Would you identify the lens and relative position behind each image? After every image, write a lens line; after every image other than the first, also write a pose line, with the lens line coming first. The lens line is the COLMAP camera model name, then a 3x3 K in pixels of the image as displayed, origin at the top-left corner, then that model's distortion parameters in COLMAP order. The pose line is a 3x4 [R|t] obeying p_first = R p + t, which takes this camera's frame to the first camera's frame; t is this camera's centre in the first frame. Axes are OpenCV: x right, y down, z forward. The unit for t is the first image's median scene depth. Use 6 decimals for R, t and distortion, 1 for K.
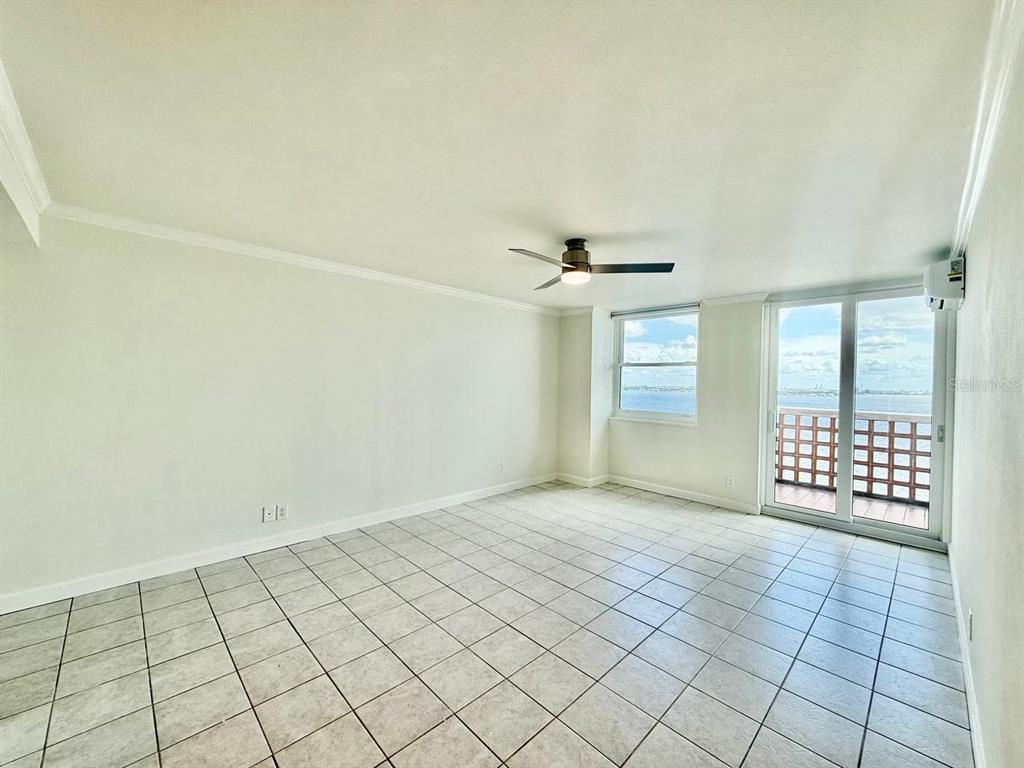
lens RADIAL K [[411.7, 0, 501.5], [0, 411.7, 383.5], [0, 0, 1]] dist [-0.000138, -0.000099]
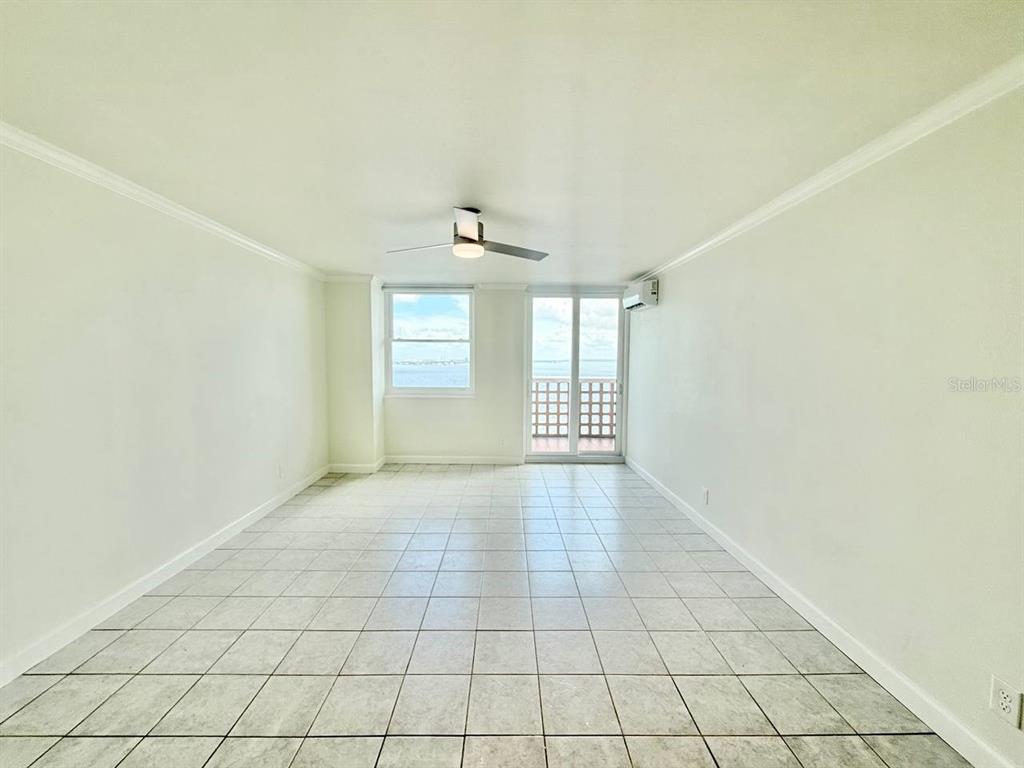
lens RADIAL K [[416.0, 0, 512.0], [0, 416.0, 384.0], [0, 0, 1]] dist [0.013093, -0.000033]
pose [[0.682476, -0.059399, 0.728490, -0.300822], [0.010994, 0.997414, 0.071027, -0.012536], [-0.730825, -0.040466, 0.681364, 0.174187]]
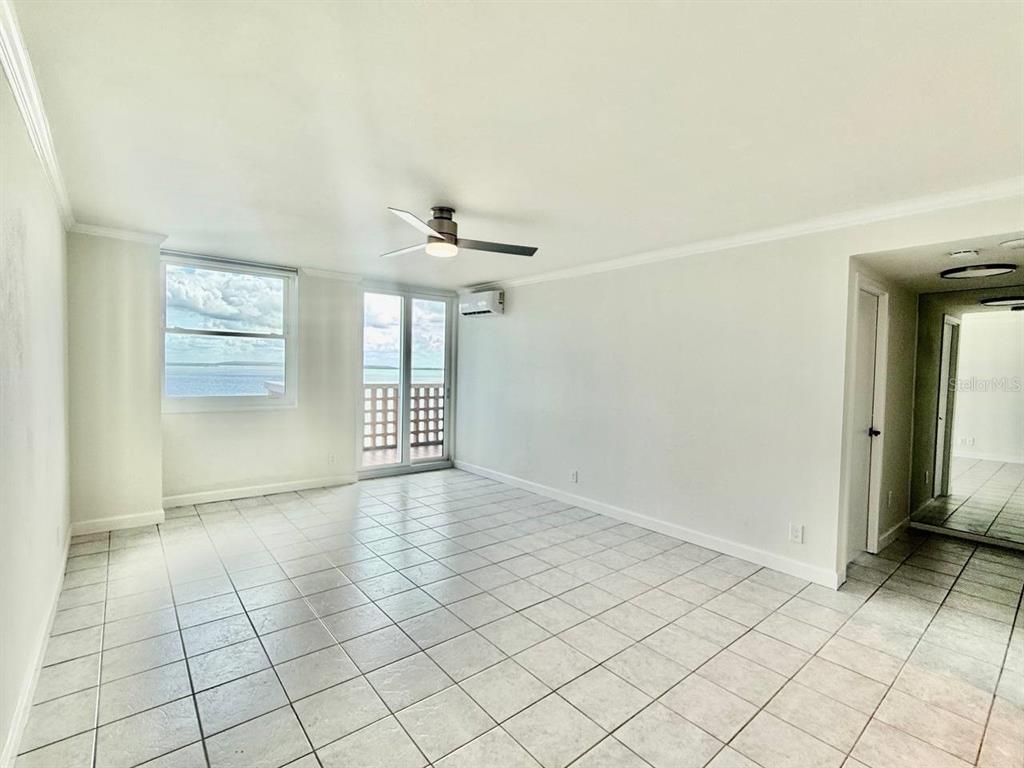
lens RADIAL K [[472.7, 0, 512.6], [0, 472.7, 409.7], [0, 0, 1]] dist [0.011953, 0.000031]
pose [[0.072028, -0.106940, 0.991653, -0.565264], [-0.015357, 0.993999, 0.108308, -0.014293], [-0.997284, -0.023030, 0.069954, 0.496991]]
